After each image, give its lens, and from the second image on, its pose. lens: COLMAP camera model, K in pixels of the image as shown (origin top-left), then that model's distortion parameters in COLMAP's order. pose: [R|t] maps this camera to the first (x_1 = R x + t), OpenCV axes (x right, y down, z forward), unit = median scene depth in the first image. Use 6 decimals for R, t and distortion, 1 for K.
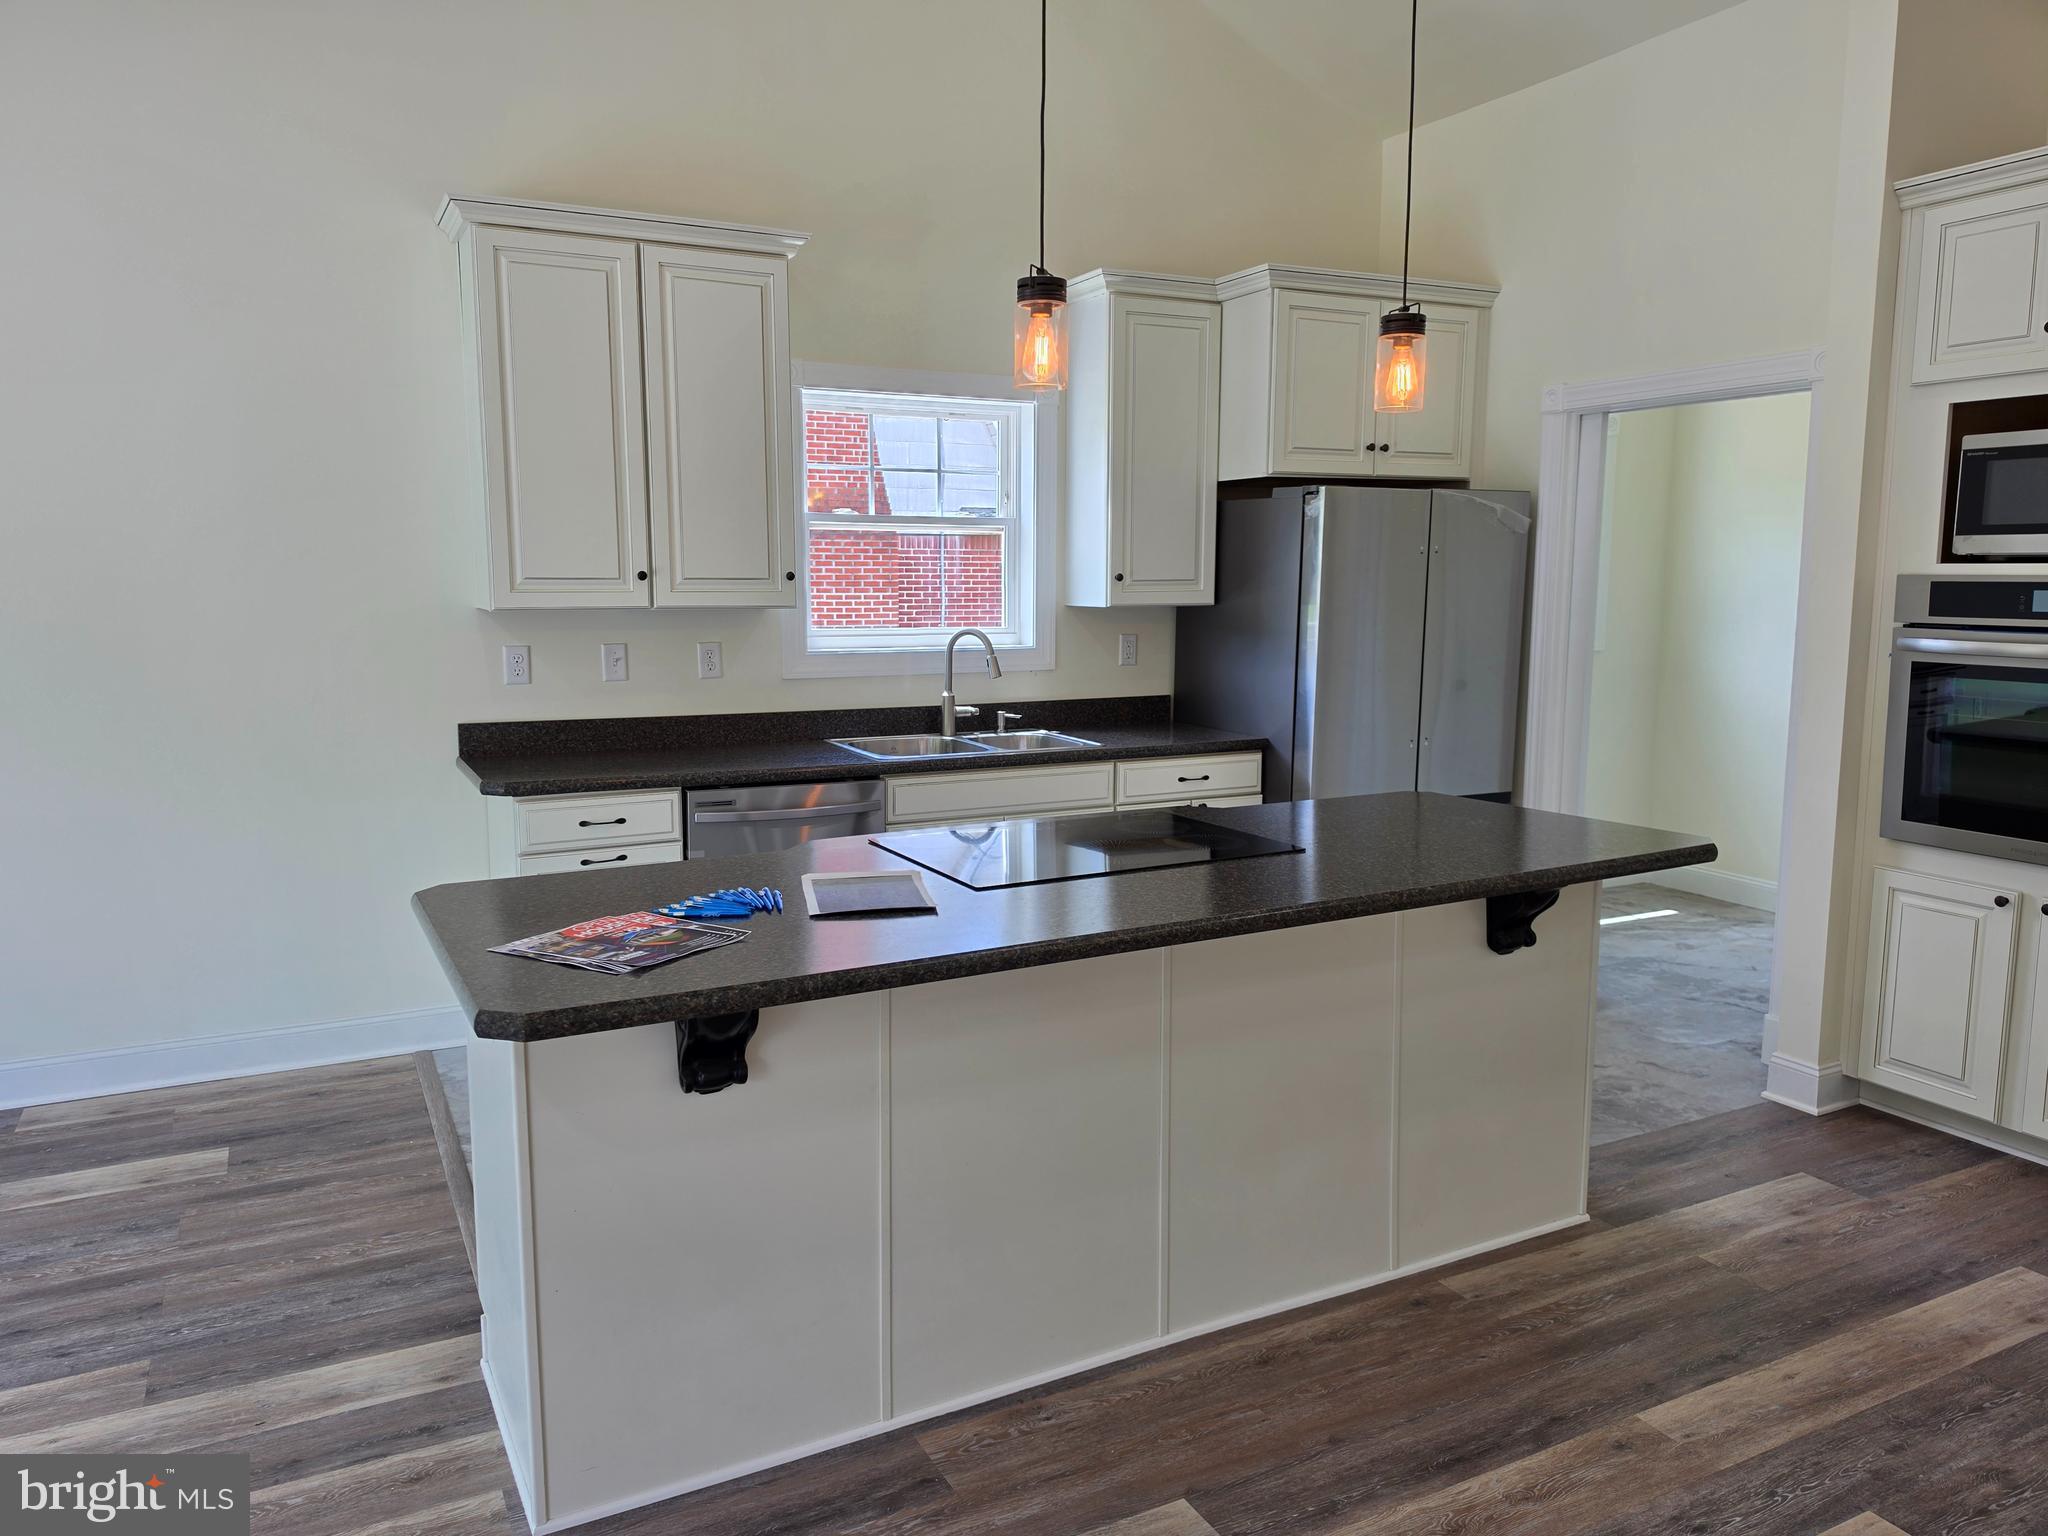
lens RADIAL K [[1419.6, 0, 1024.0], [0, 1419.6, 768.0], [0, 0, 1]] dist [0.085751, -0.079016]
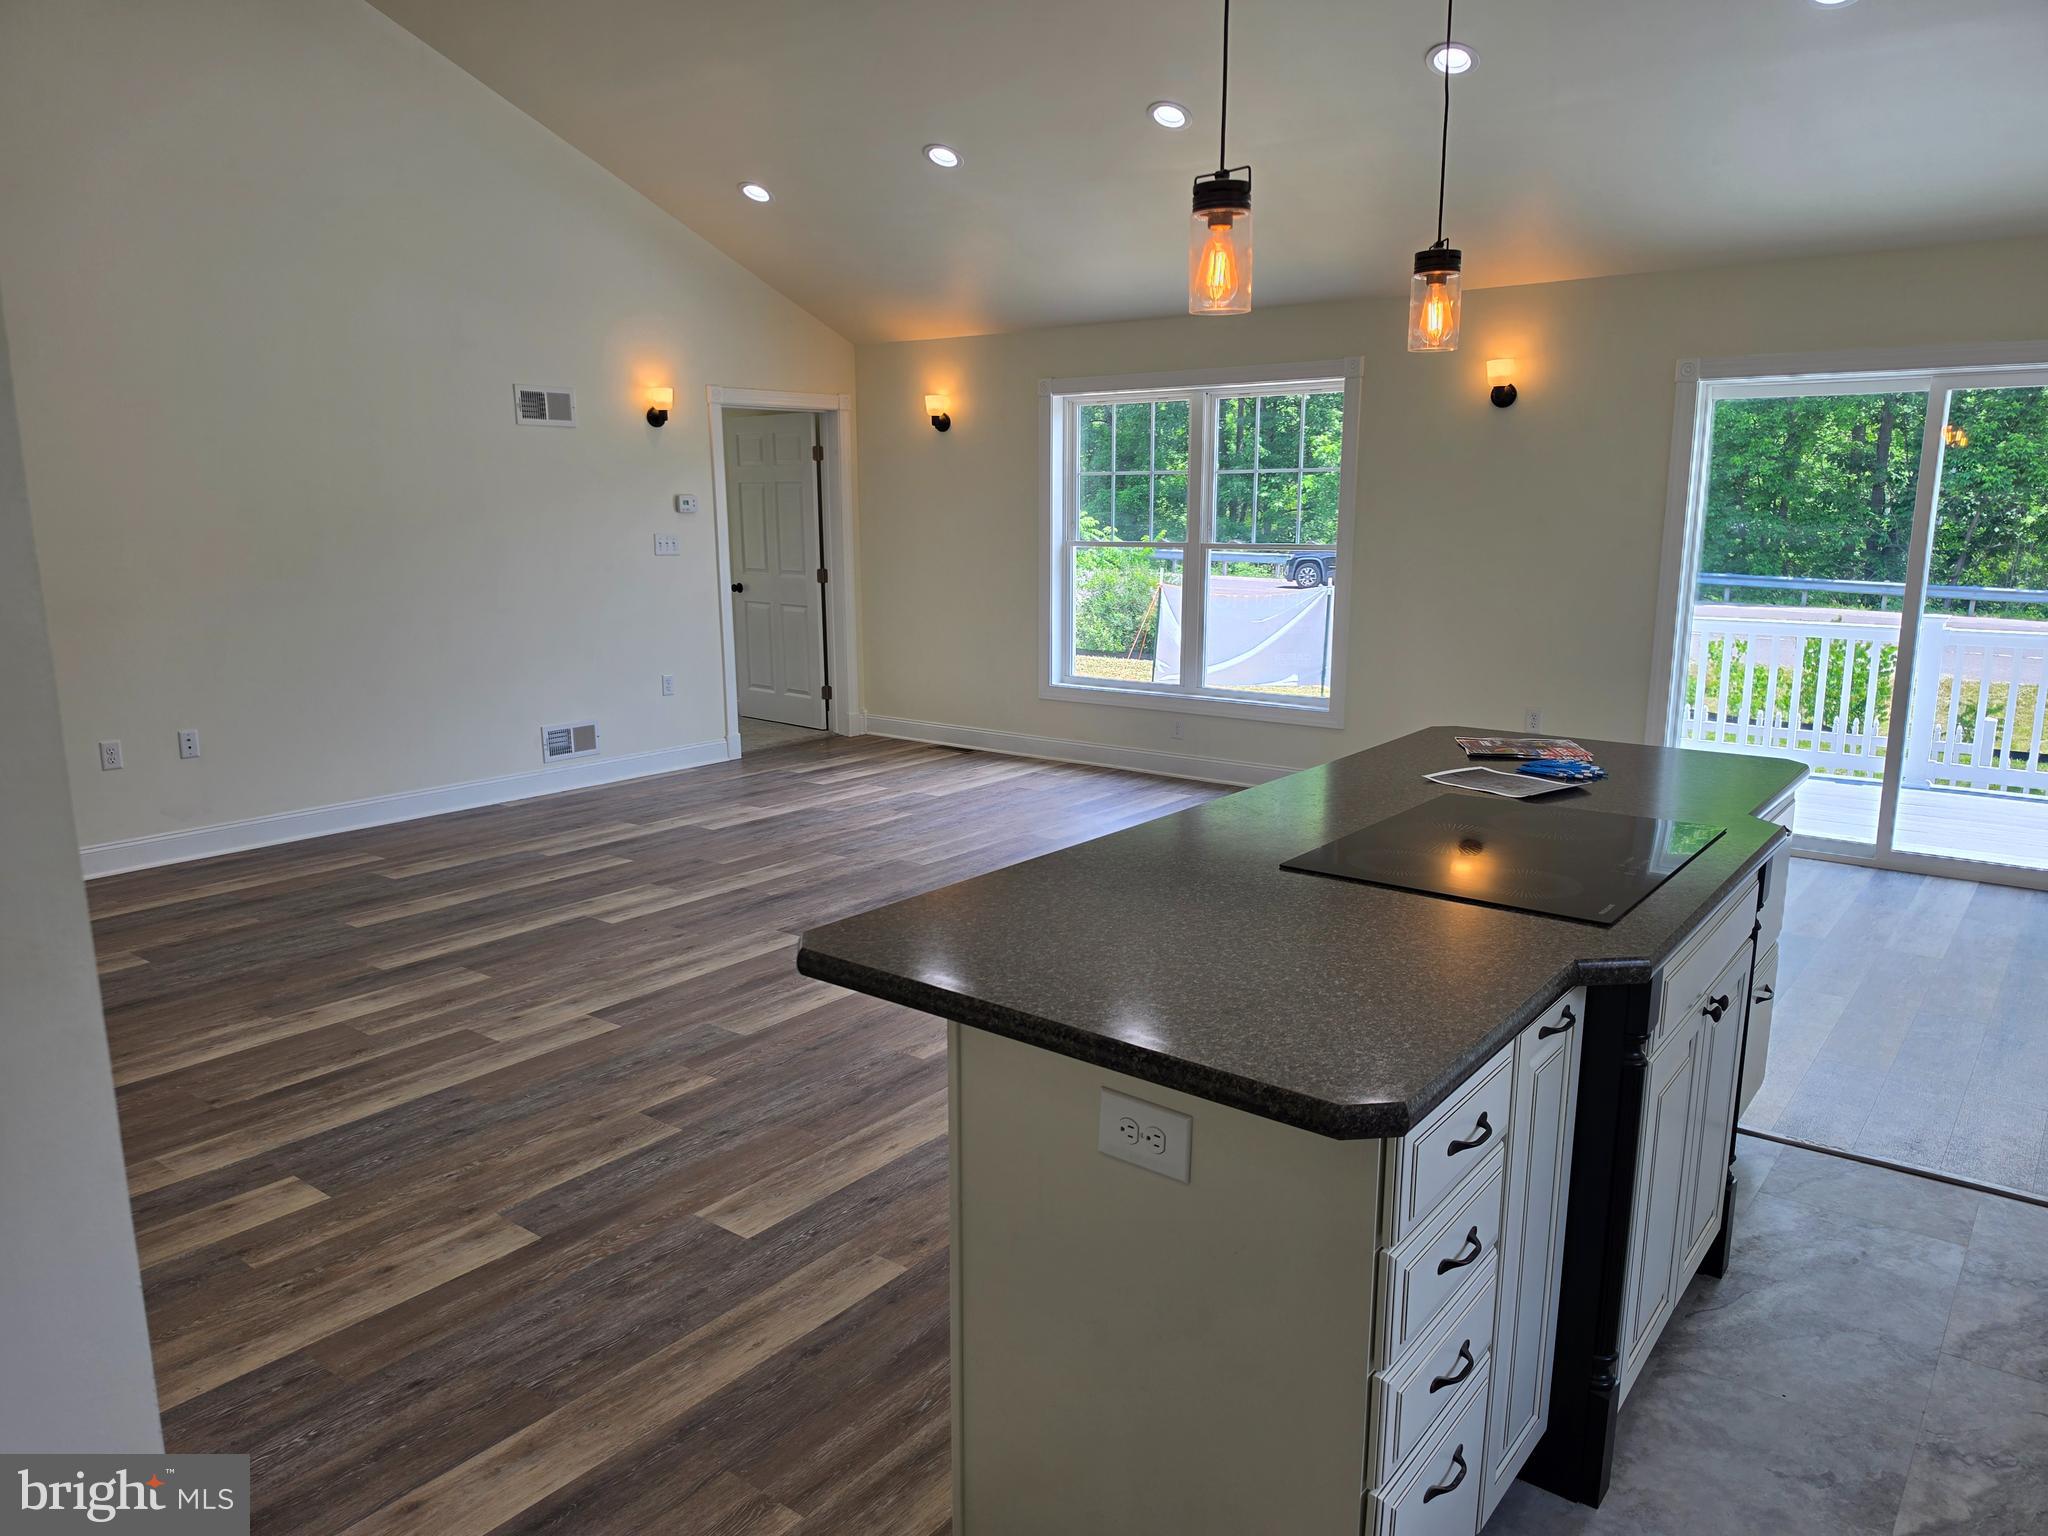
lens RADIAL K [[1413.3, 0, 1031.0], [0, 1413.3, 801.7], [0, 0, 1]] dist [0.048028, -0.048672]
pose [[-0.907823, 0.087734, -0.410073, 0.448063], [-0.059364, 0.941137, 0.332772, -0.163506], [0.415130, 0.326442, -0.849178, 1.103067]]
